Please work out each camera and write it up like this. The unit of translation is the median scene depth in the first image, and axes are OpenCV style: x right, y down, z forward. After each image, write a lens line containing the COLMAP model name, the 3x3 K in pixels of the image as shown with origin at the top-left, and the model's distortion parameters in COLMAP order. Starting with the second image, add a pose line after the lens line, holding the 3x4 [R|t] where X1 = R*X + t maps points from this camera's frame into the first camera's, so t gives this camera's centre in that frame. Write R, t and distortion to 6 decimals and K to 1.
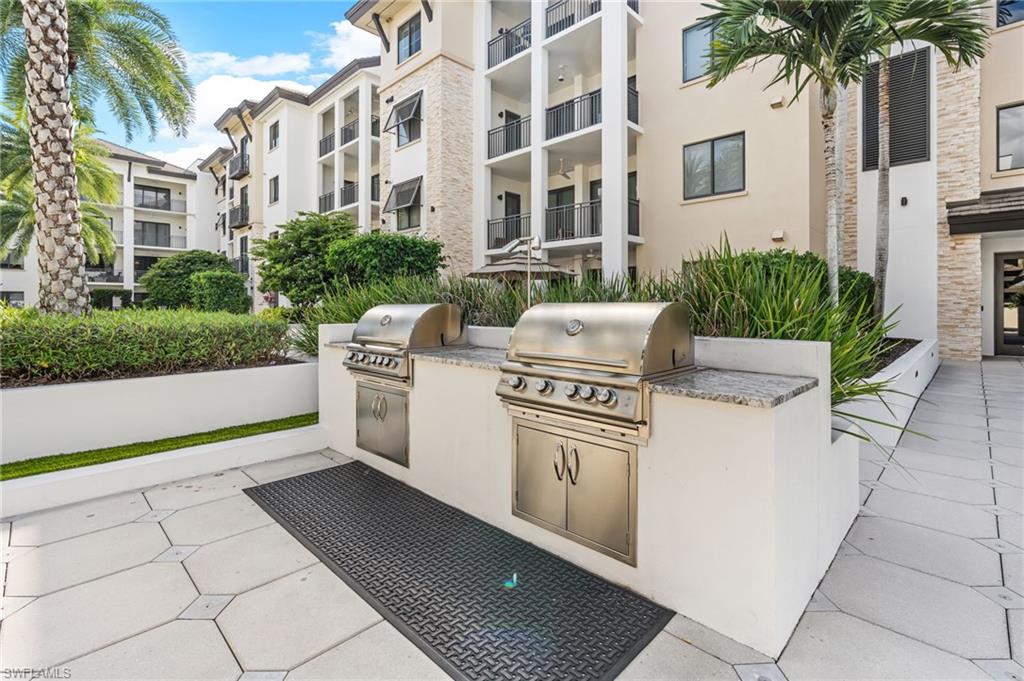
lens RADIAL K [[470.0, 0, 512.0], [0, 470.0, 304.3], [0, 0, 1]] dist [-0.000116, -0.000066]
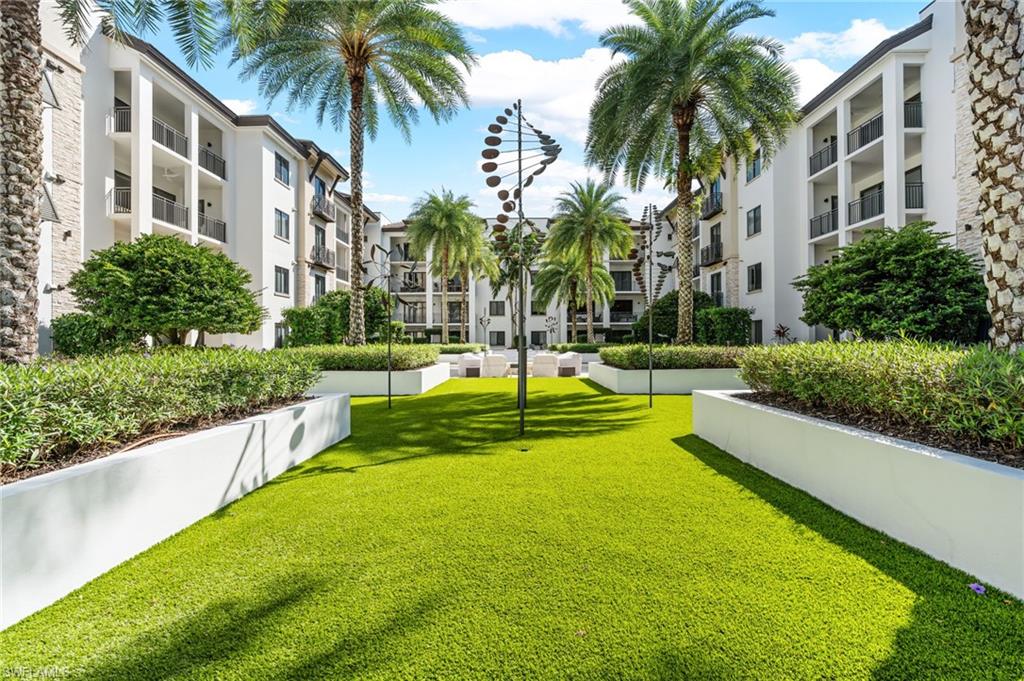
lens RADIAL K [[456.4, 0, 513.7], [0, 456.4, 335.4], [0, 0, 1]] dist [0.000062, 0.000090]
pose [[0.699074, -0.010722, -0.714969, -0.203328], [0.005080, 0.999937, -0.010028, 0.000068], [0.715031, 0.003378, 0.699084, -0.020093]]
